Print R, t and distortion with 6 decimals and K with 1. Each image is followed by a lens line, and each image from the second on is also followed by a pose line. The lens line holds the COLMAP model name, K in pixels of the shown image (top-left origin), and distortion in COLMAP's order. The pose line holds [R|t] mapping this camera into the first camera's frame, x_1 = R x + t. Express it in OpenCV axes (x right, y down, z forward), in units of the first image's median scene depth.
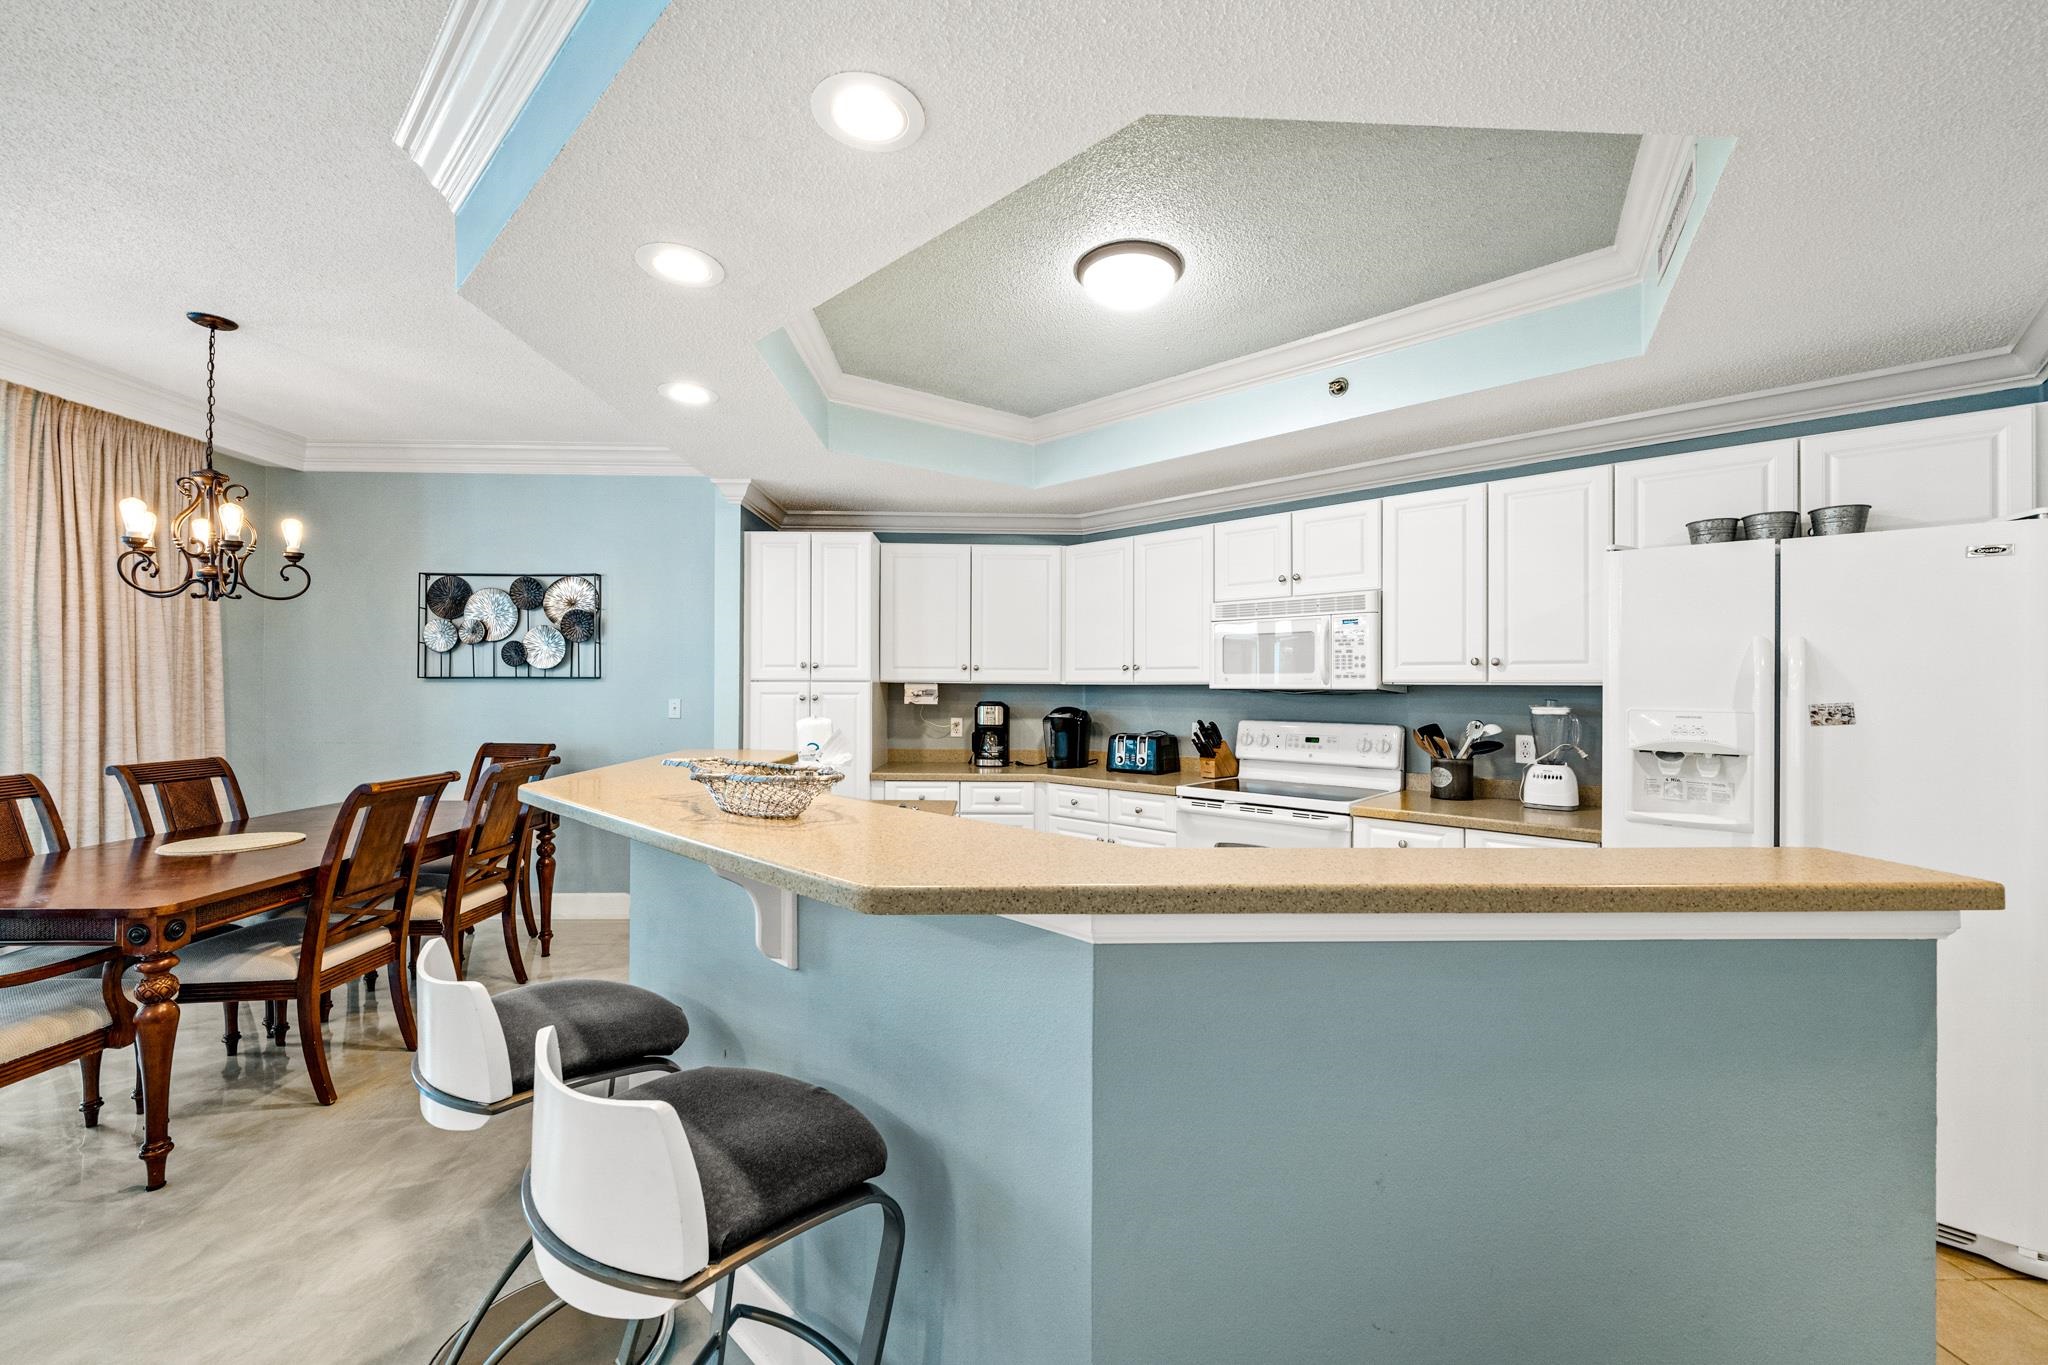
lens RADIAL K [[804.5, 0, 1024.6], [0, 804.5, 692.0], [0, 0, 1]] dist [-0.002448, -0.000157]
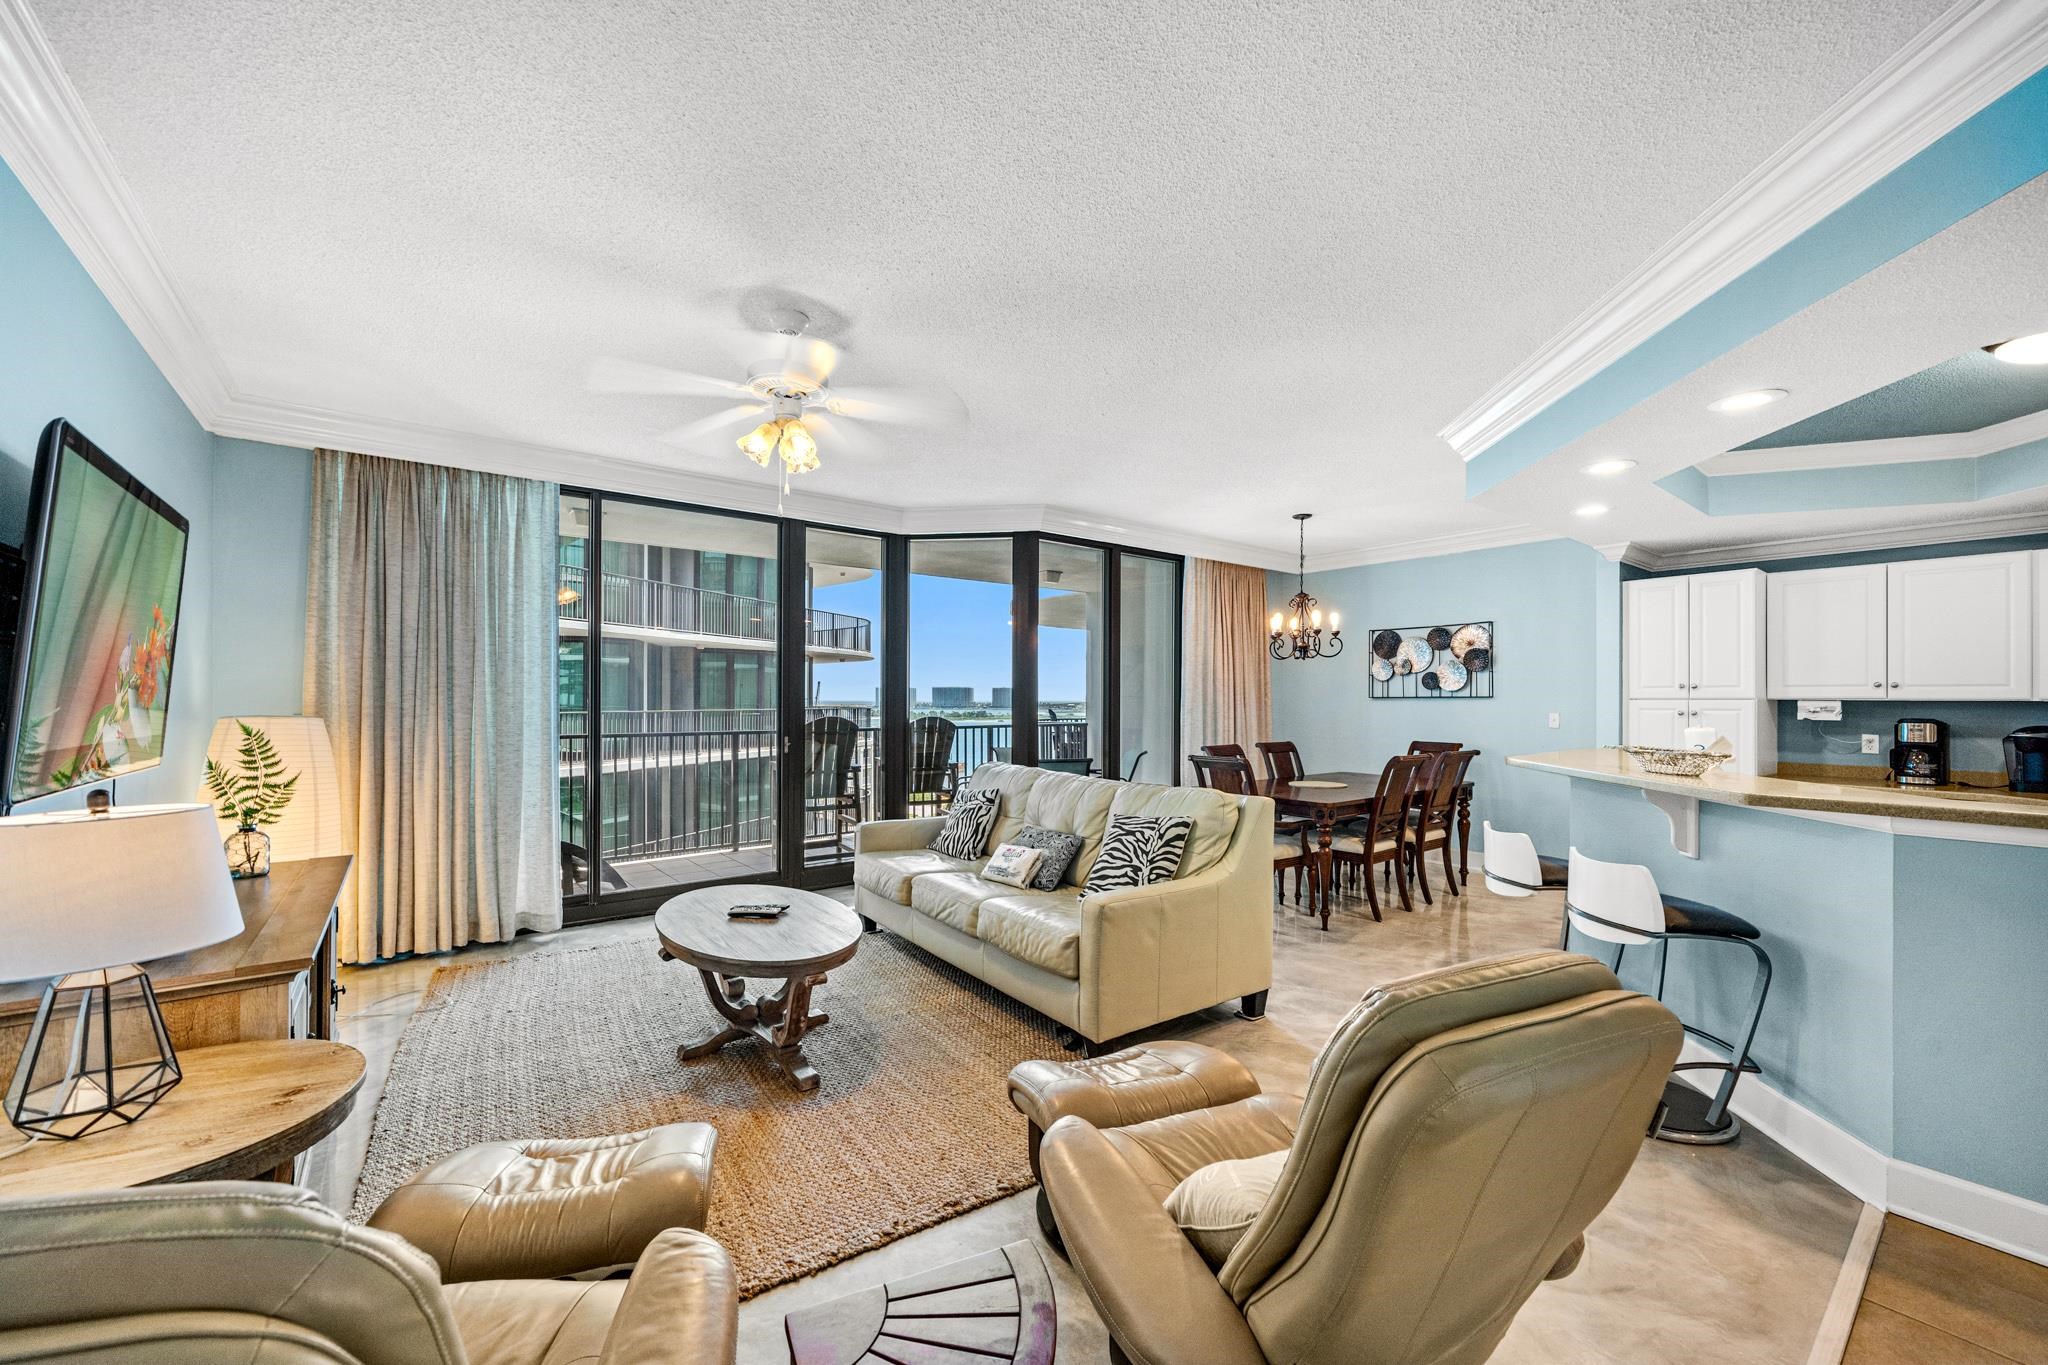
lens RADIAL K [[793.6, 0, 1022.2], [0, 793.6, 696.1], [0, 0, 1]] dist [-0.002708, -0.000387]
pose [[0.588390, -0.007121, -0.808546, 0.095651], [-0.002834, 0.999937, -0.010869, -0.002331], [0.808573, 0.008686, 0.588332, -0.459097]]
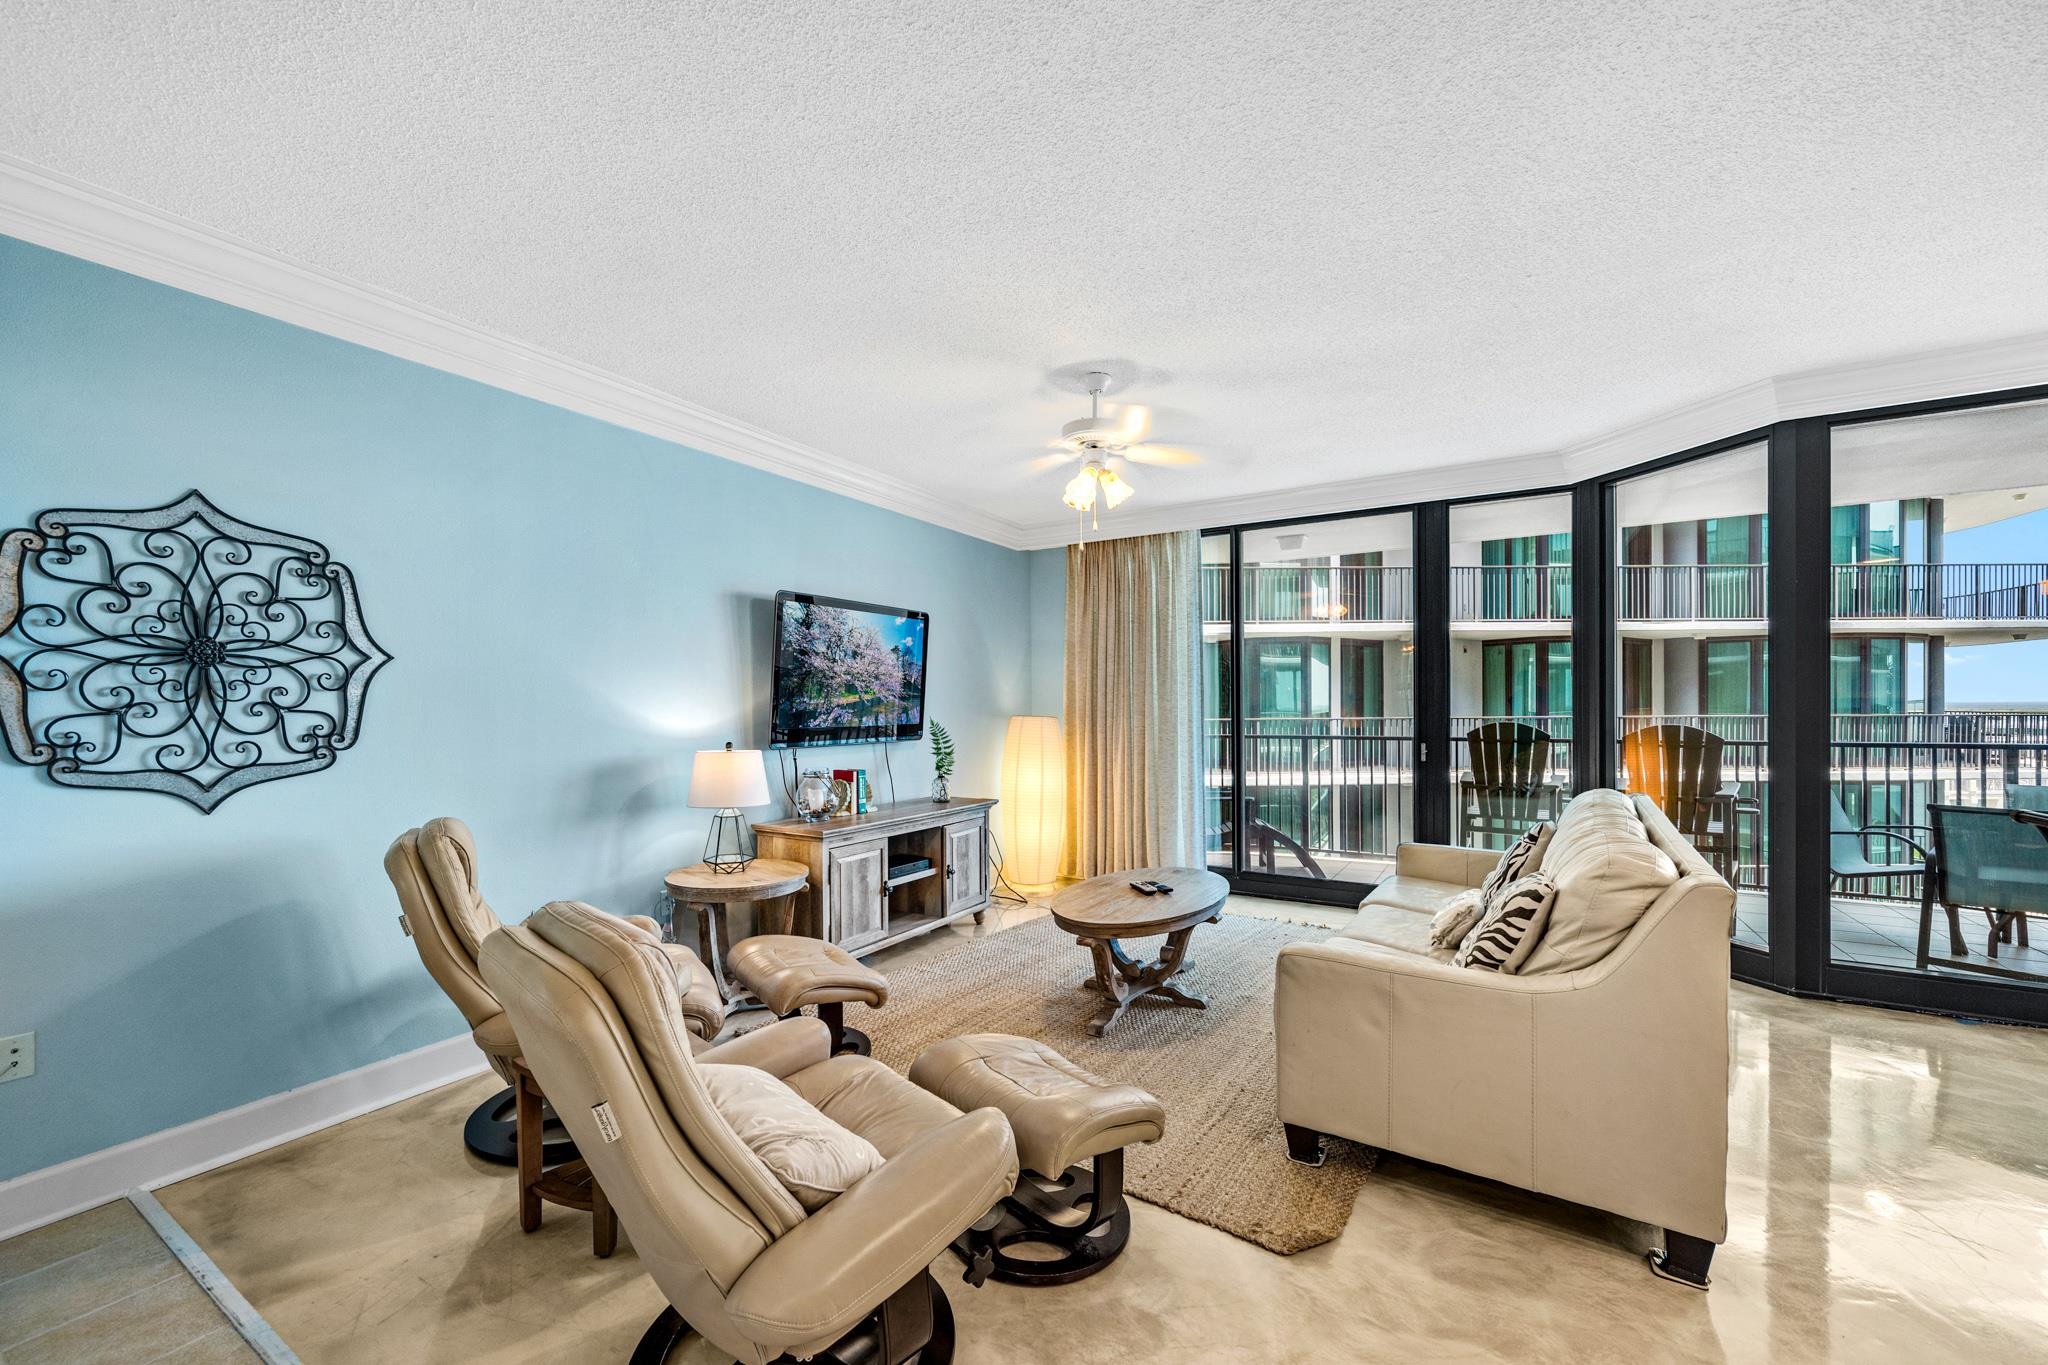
lens RADIAL K [[809.7, 0, 1010.9], [0, 809.7, 709.7], [0, 0, 1]] dist [-0.001487, -0.000110]
pose [[-0.551944, 0.000901, -0.833881, 0.154921], [-0.000477, 0.999999, 0.001396, -0.000887], [0.833881, 0.001168, -0.551943, 0.116050]]
